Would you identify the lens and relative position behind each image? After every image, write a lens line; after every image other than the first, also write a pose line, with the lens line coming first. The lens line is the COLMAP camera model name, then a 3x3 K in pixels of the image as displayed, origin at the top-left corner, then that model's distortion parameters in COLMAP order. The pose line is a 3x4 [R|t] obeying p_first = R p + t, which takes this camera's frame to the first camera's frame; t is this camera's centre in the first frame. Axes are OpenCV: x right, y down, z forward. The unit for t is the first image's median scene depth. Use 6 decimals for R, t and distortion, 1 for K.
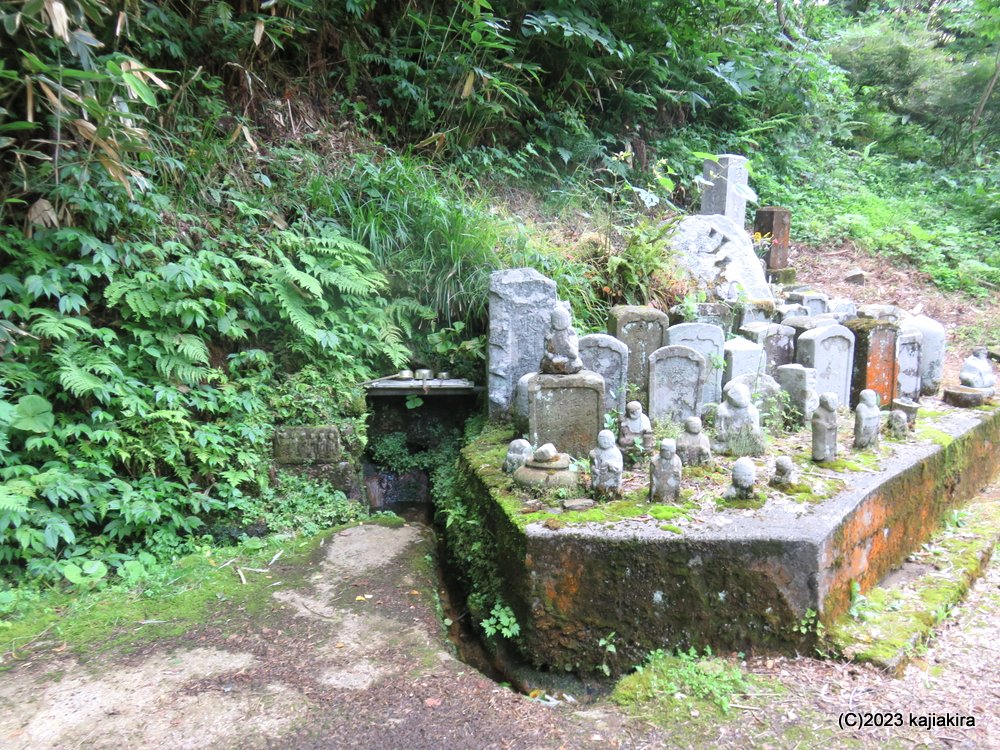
lens RADIAL K [[728.6, 0, 500.8], [0, 728.6, 373.7], [0, 0, 1]] dist [-0.009961, -0.001807]
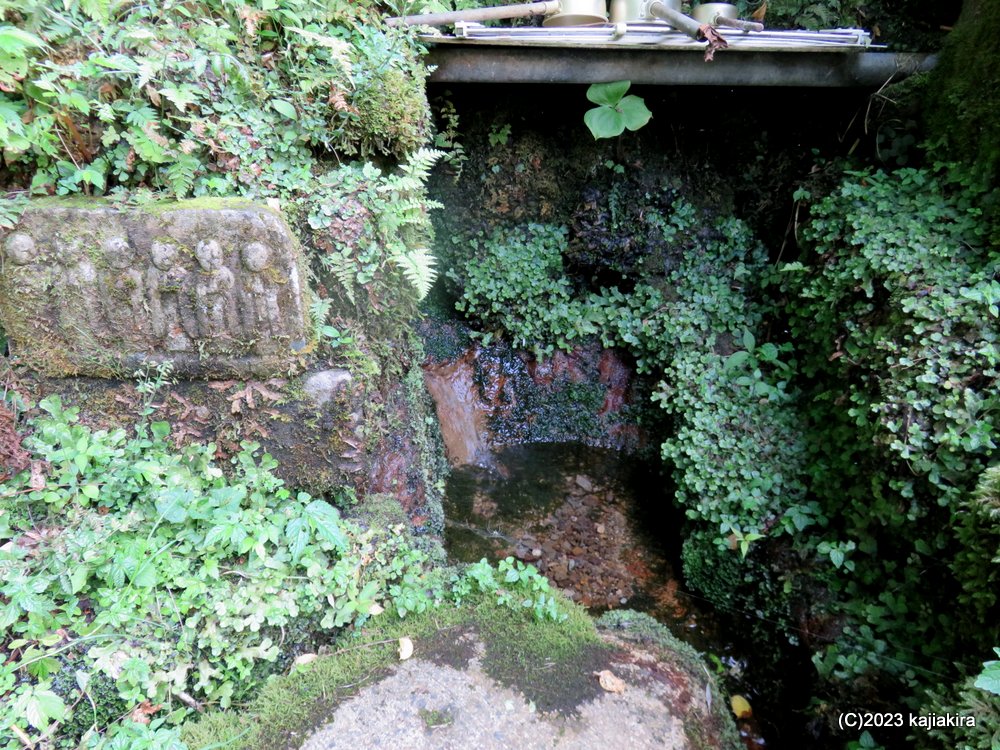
lens RADIAL K [[728.6, 0, 502.0], [0, 728.6, 375.9], [0, 0, 1]] dist [-0.009961, -0.001807]
pose [[0.993676, 0.052455, -0.099281, -0.138489], [-0.018530, 0.948657, 0.315764, 0.050580], [0.110747, -0.311927, 0.943630, 0.782491]]
